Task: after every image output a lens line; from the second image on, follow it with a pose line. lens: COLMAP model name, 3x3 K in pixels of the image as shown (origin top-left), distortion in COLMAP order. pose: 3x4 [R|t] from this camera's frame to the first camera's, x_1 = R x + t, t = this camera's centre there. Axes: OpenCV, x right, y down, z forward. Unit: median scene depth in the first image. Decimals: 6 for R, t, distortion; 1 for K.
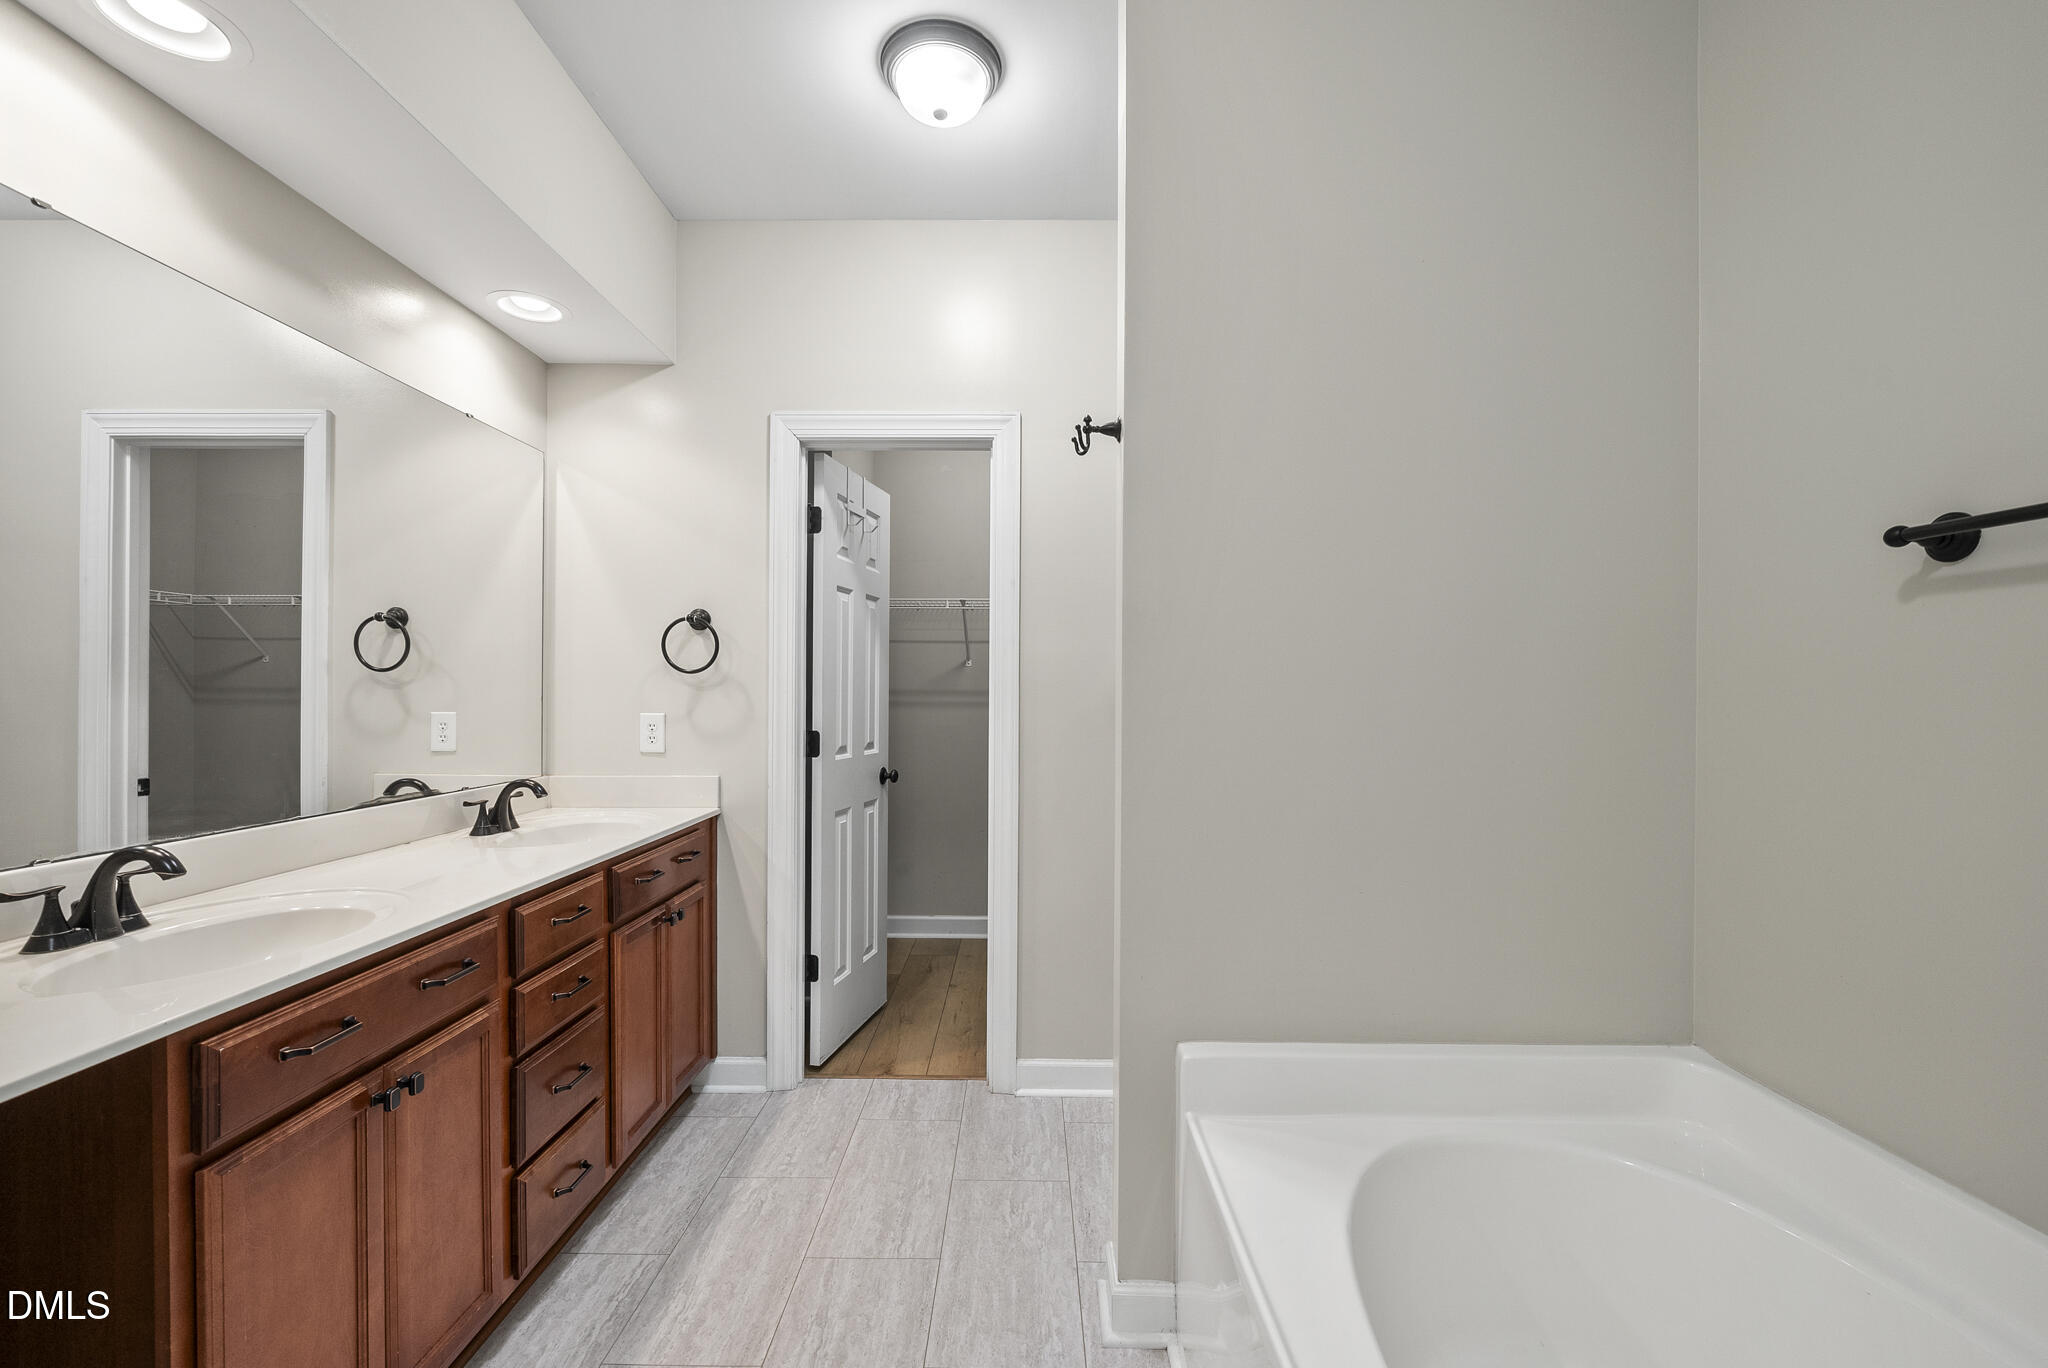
lens RADIAL K [[833.5, 0, 1017.0], [0, 833.5, 694.3], [0, 0, 1]] dist [-0.009158, 0.001408]
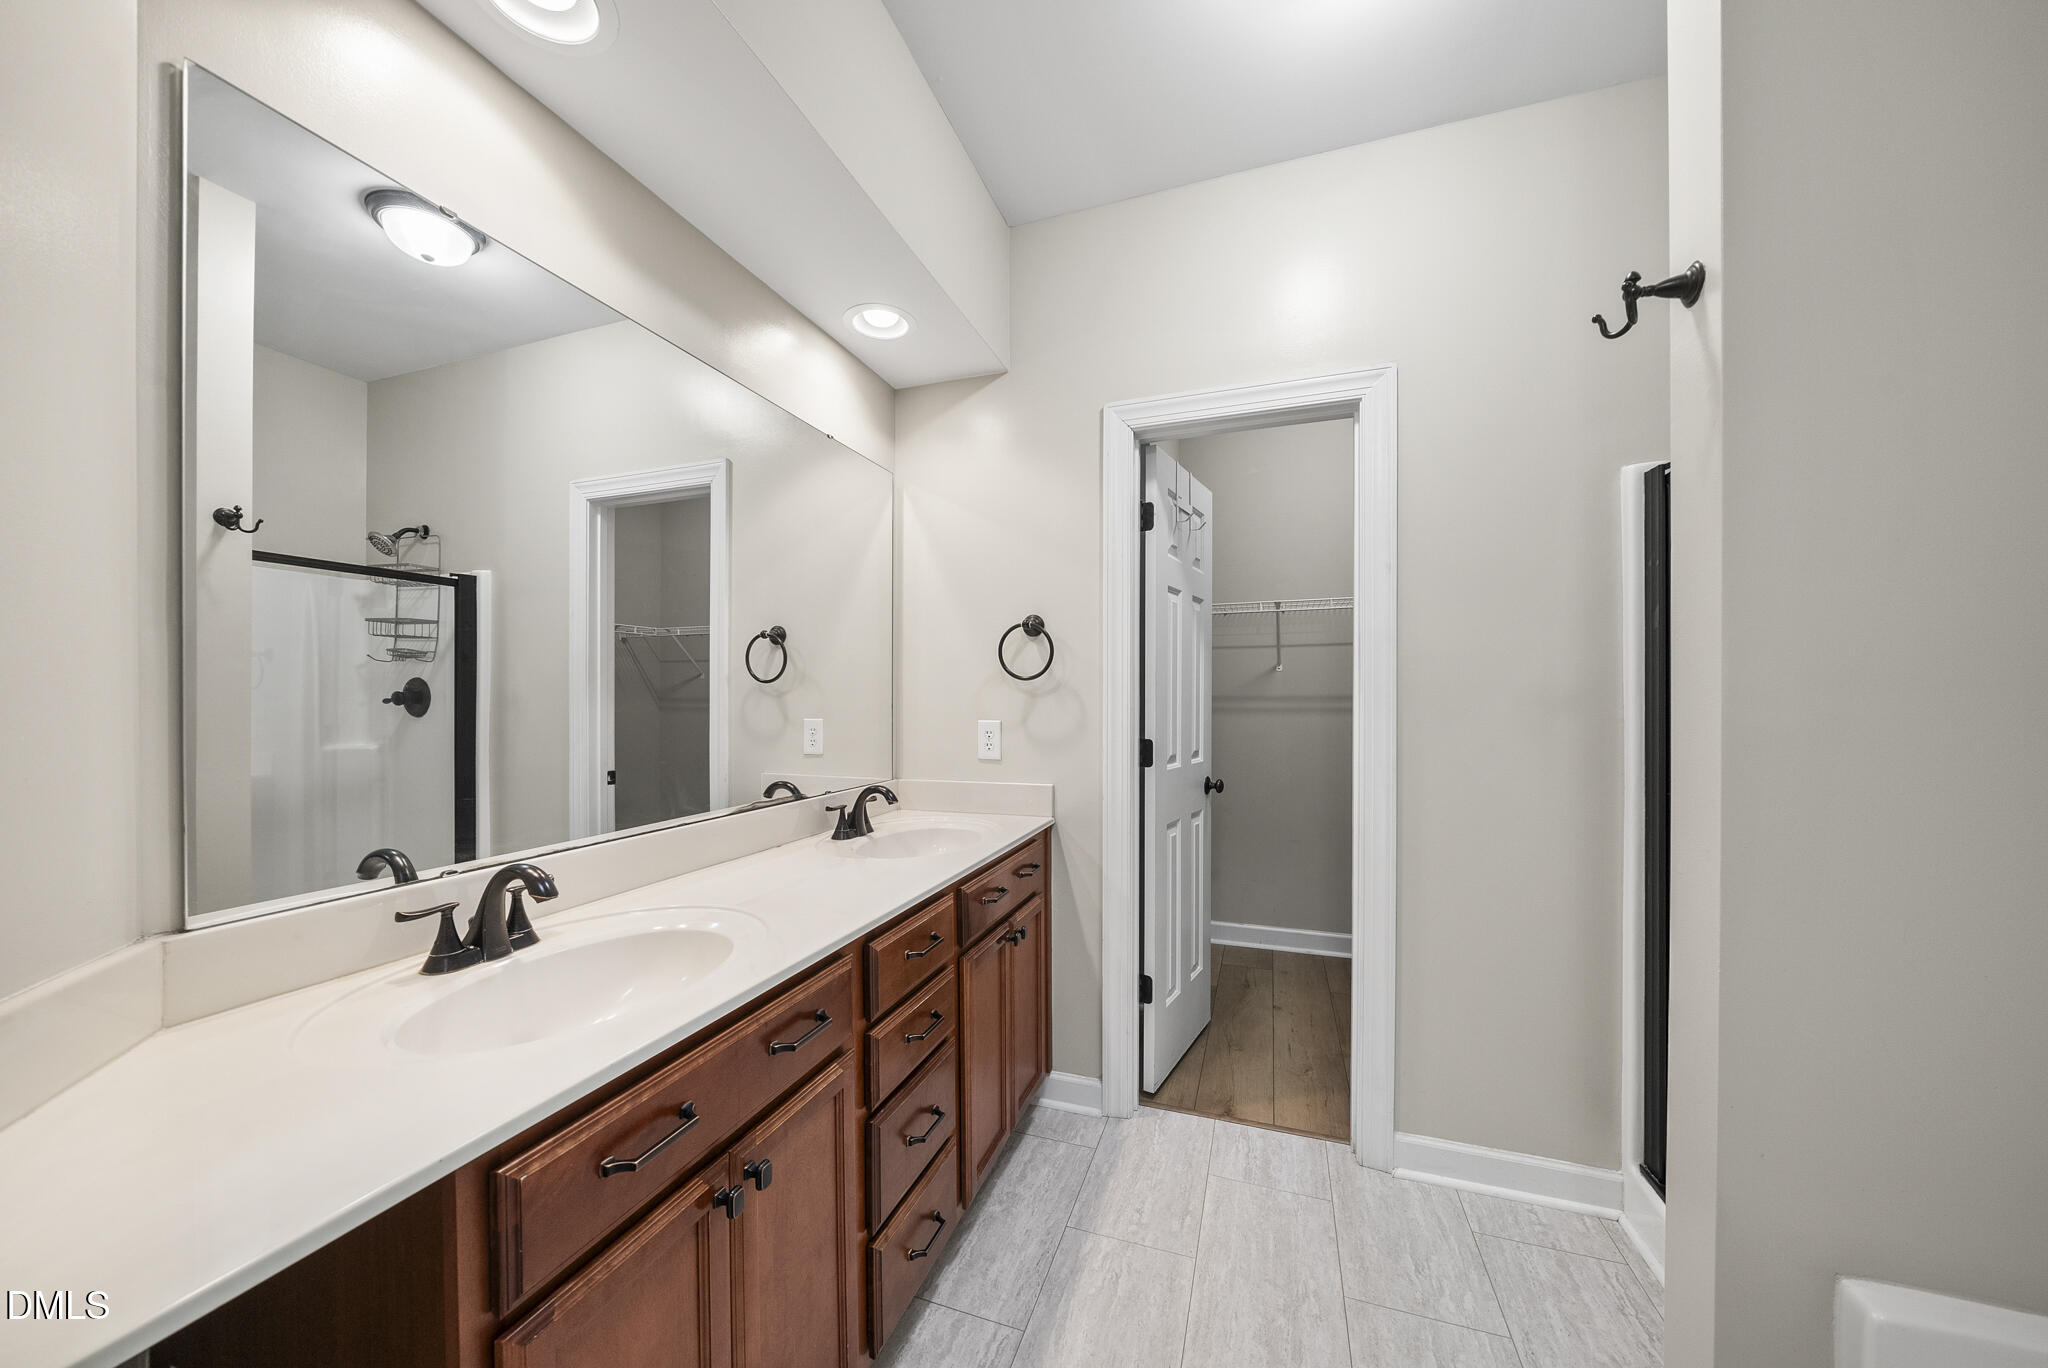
lens RADIAL K [[711.0, 0, 1019.6], [0, 711.0, 694.6], [0, 0, 1]] dist [-0.008924, 0.000346]
pose [[0.943617, -0.009347, -0.330907, -0.121149], [0.006133, 0.999923, -0.010755, 0.001034], [0.330982, 0.008119, 0.943602, 0.203075]]
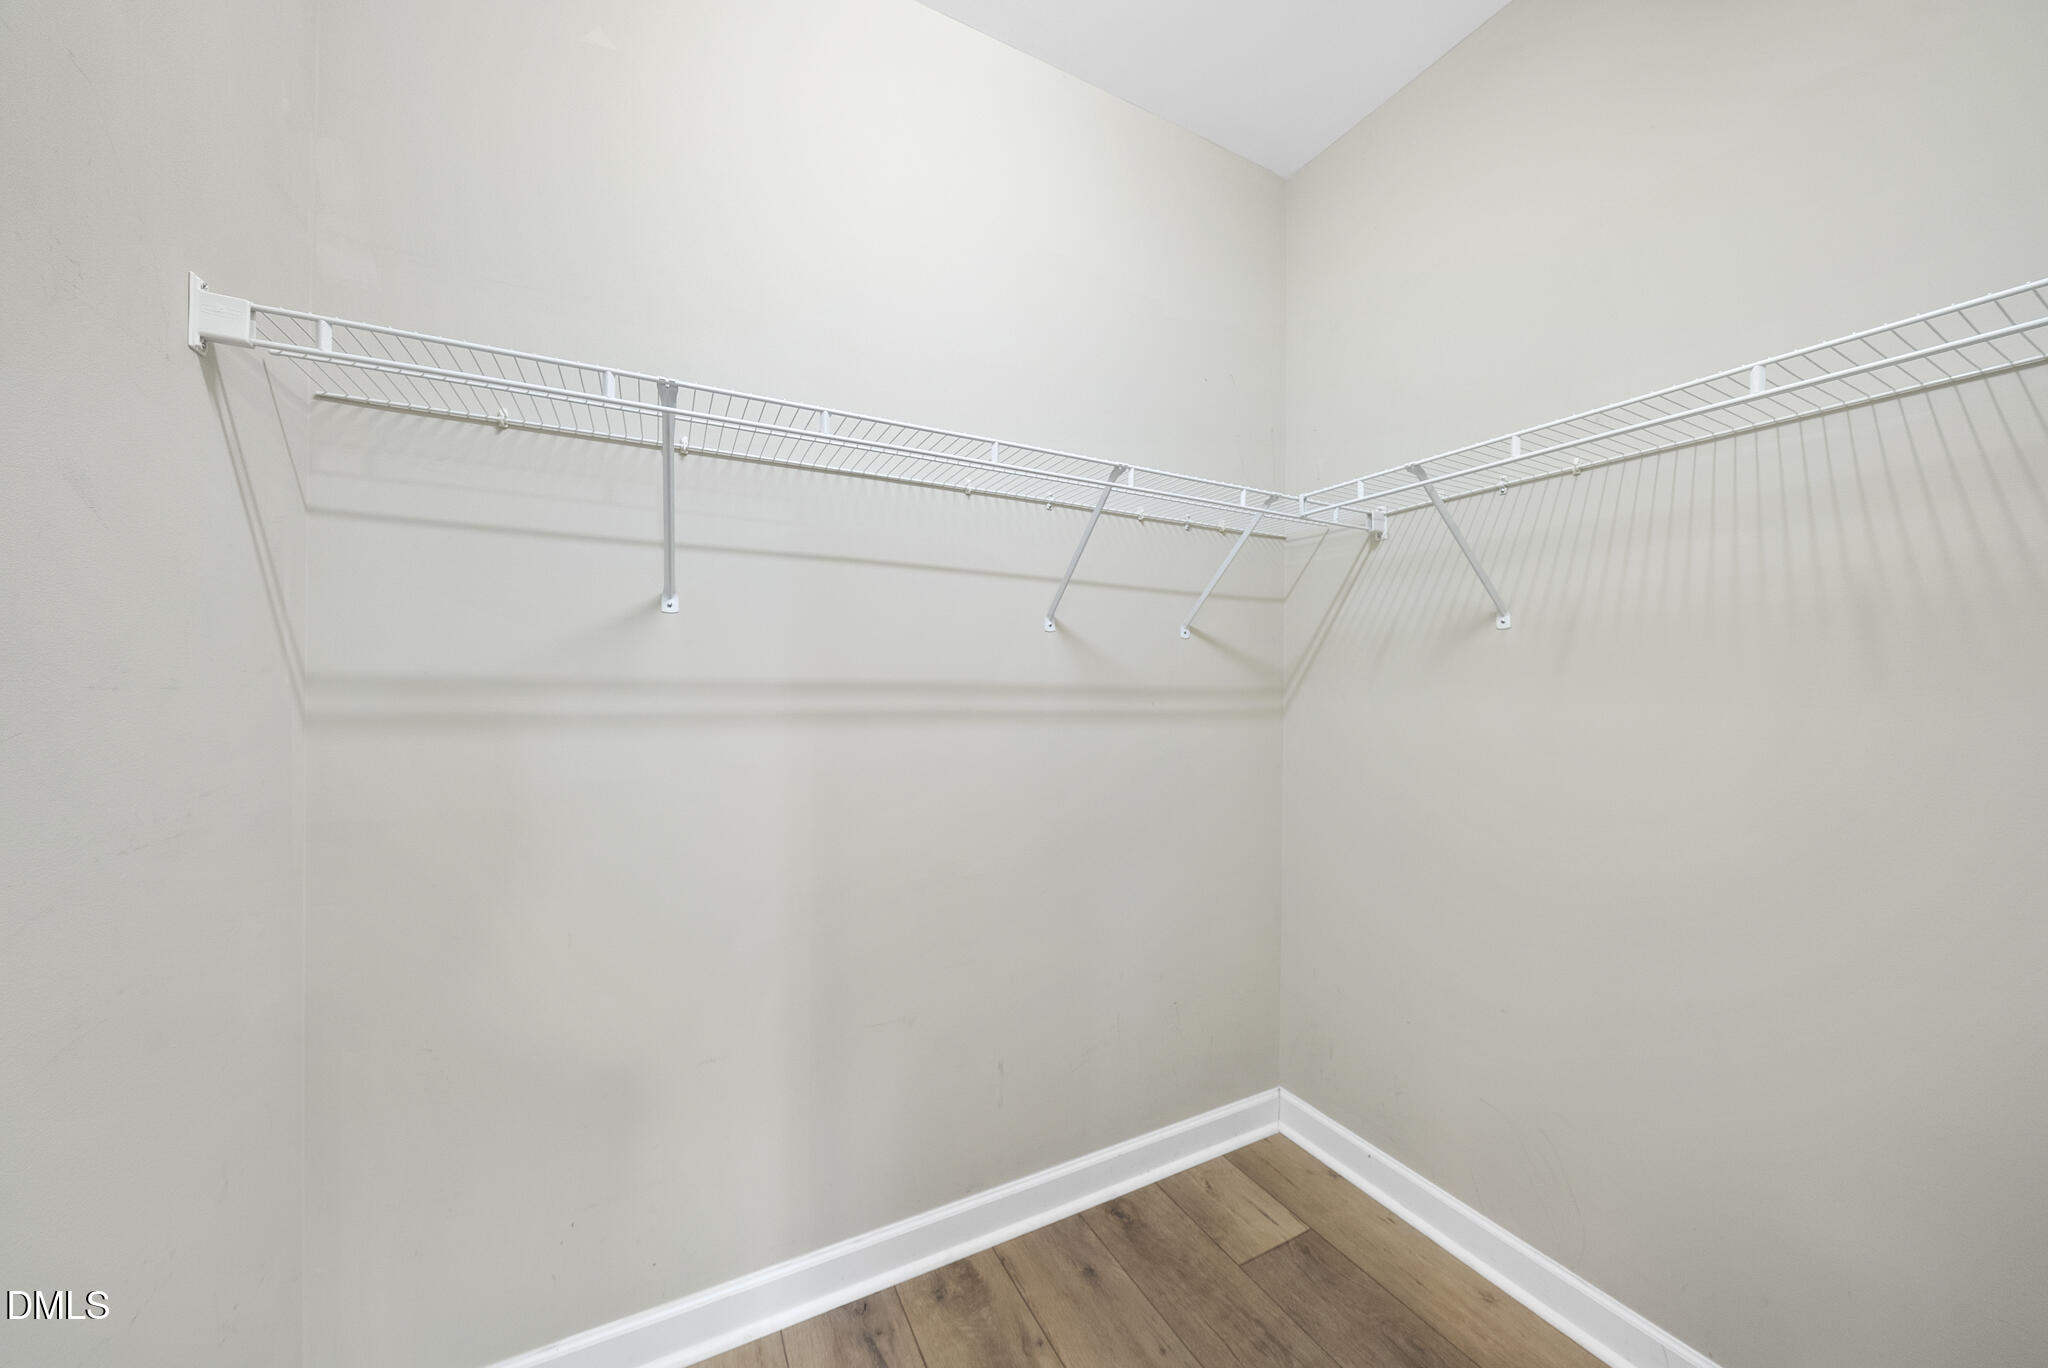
lens RADIAL K [[711.0, 0, 1020.7], [0, 711.0, 695.0], [0, 0, 1]] dist [-0.008924, 0.000346]
pose [[0.890082, -0.006847, 0.455748, -0.109979], [0.006925, 0.999975, 0.001500, 0.004622], [-0.455747, 0.001821, 0.890108, 1.124161]]
